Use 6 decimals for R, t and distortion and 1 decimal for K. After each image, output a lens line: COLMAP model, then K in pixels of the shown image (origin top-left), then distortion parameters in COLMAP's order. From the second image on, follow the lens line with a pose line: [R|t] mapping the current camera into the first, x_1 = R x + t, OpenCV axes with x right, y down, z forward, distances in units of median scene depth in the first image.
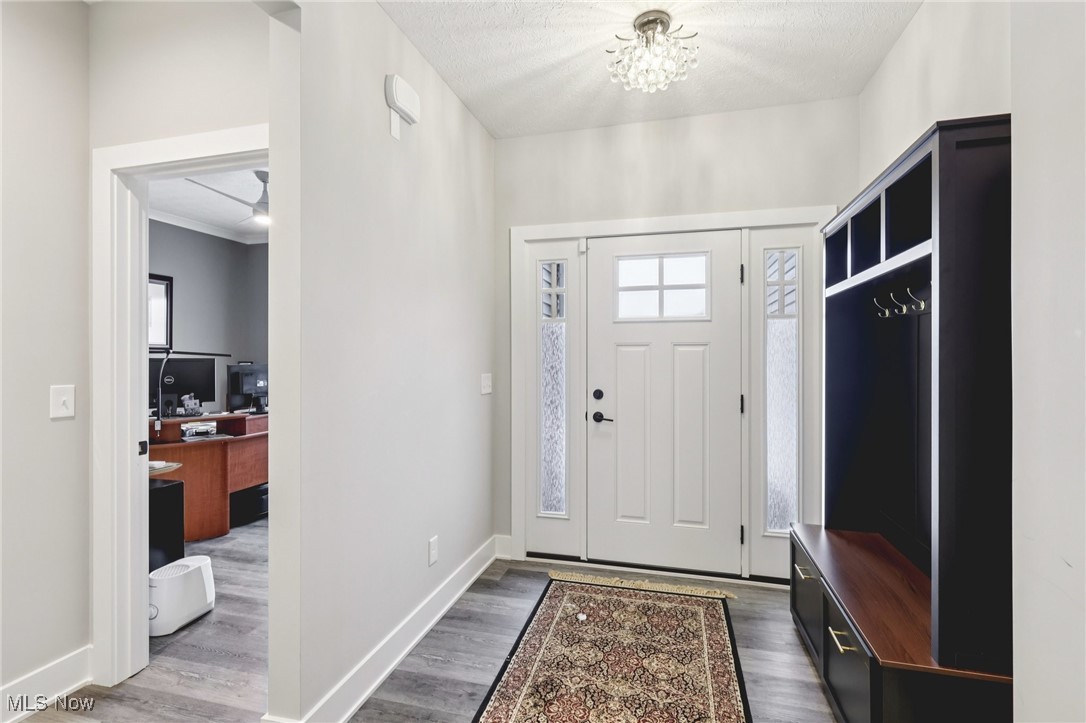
lens RADIAL K [[503.9, 0, 544.5], [0, 503.9, 359.1], [0, 0, 1]] dist [-0.002309, 0.001356]
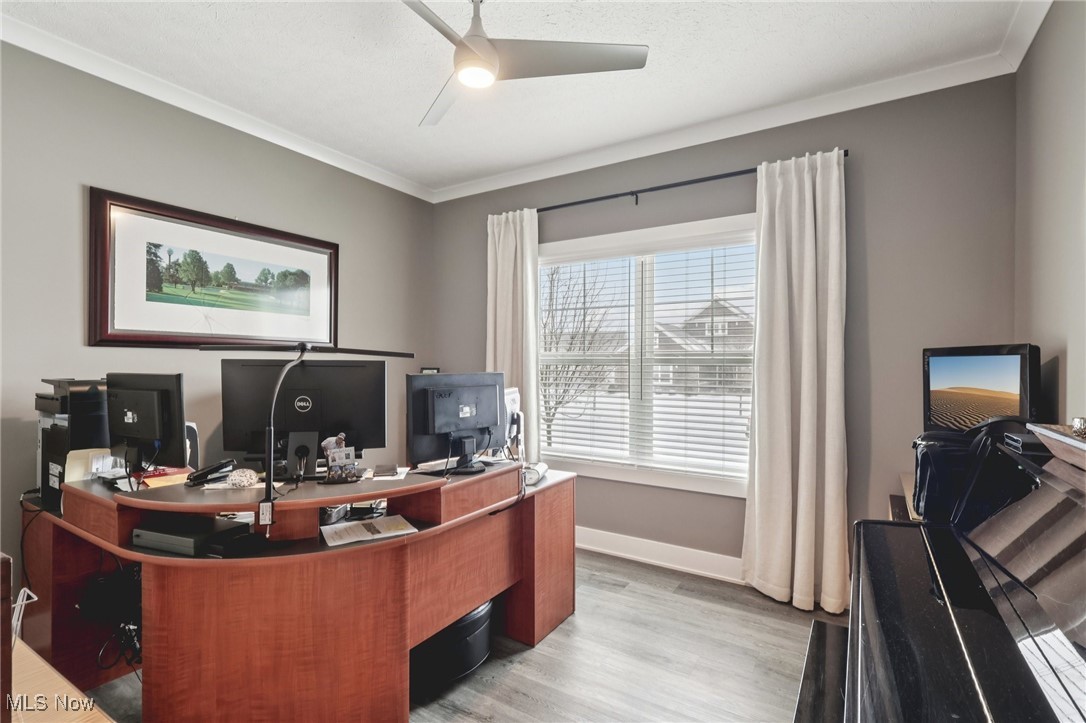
lens RADIAL K [[503.9, 0, 542.9], [0, 503.9, 362.7], [0, 0, 1]] dist [-0.002309, 0.001356]
pose [[0.954458, -0.001066, -0.298344, -0.364224], [-0.001075, 0.999975, -0.007013, 0.003825], [0.298344, 0.007014, 0.954433, 0.582664]]
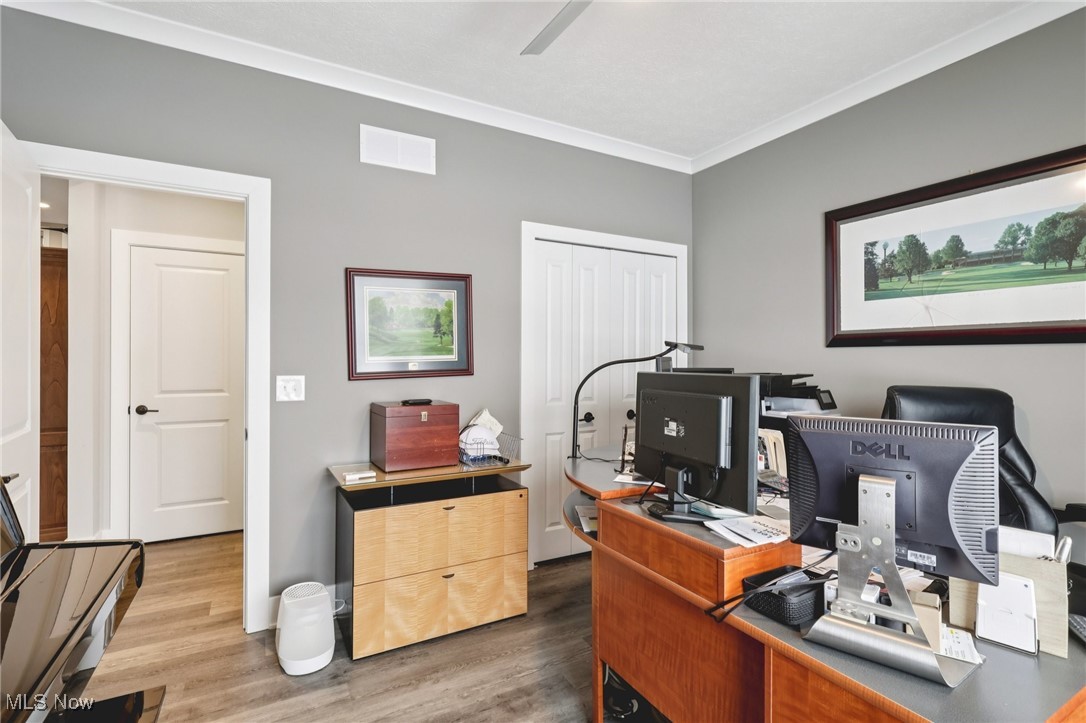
lens RADIAL K [[503.9, 0, 542.1], [0, 503.9, 359.7], [0, 0, 1]] dist [-0.002309, 0.001356]
pose [[-0.705087, -0.007513, -0.709081, -0.267034], [-0.008279, 0.999963, -0.002363, 0.002904], [0.709072, 0.004205, -0.705123, 1.264864]]
